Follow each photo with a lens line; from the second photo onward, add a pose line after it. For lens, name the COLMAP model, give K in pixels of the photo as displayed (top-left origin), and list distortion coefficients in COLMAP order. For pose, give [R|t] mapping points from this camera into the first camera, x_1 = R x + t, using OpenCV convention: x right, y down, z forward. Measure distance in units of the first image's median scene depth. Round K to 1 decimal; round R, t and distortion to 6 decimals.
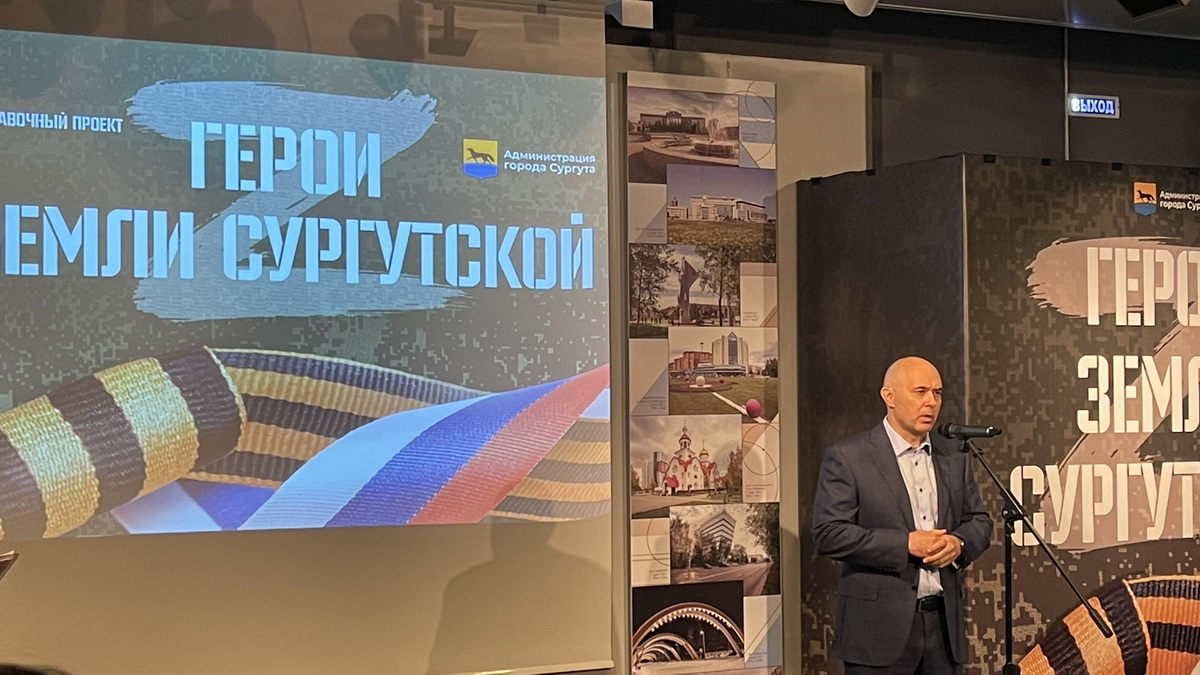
lens RADIAL K [[1963.1, 0, 599.6], [0, 1963.1, 338.3], [0, 0, 1]] dist [0.113885, 0.000000]
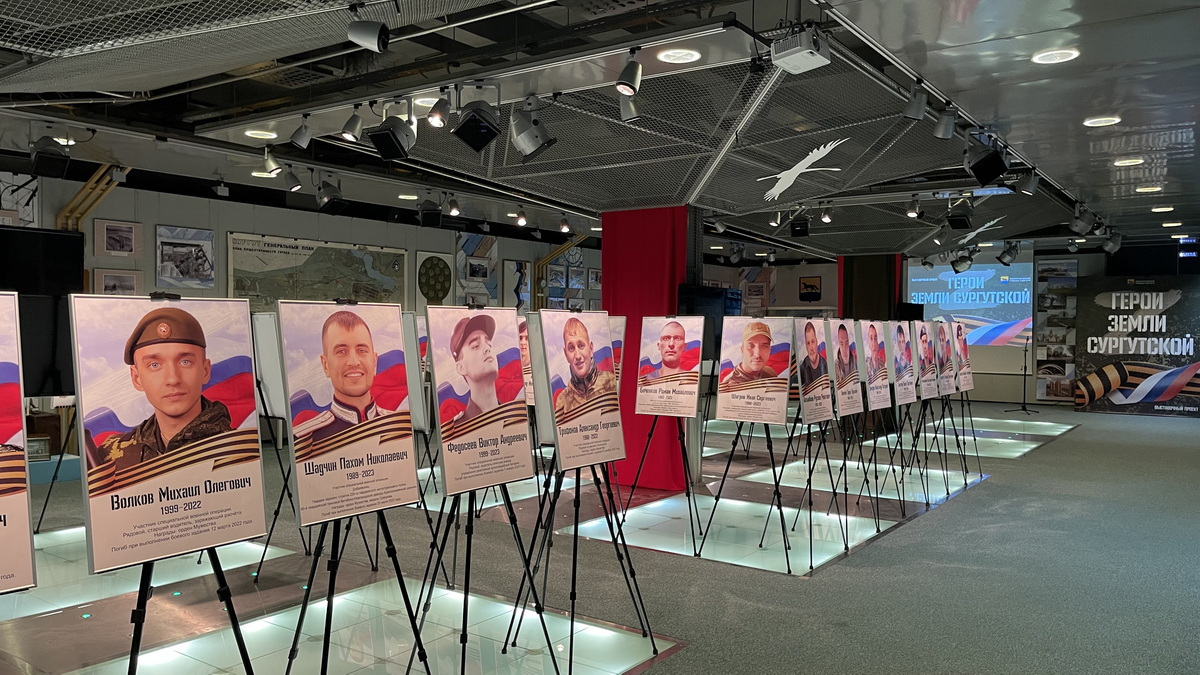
lens RADIAL K [[905.7, 0, 601.2], [0, 905.7, 333.8], [0, 0, 1]] dist [0.002158, 0.002499]
pose [[0.445105, 0.017337, -0.895310, 1.678108], [0.011754, 0.999613, 0.025200, -0.016978], [0.895401, -0.021740, 0.444729, -1.124569]]
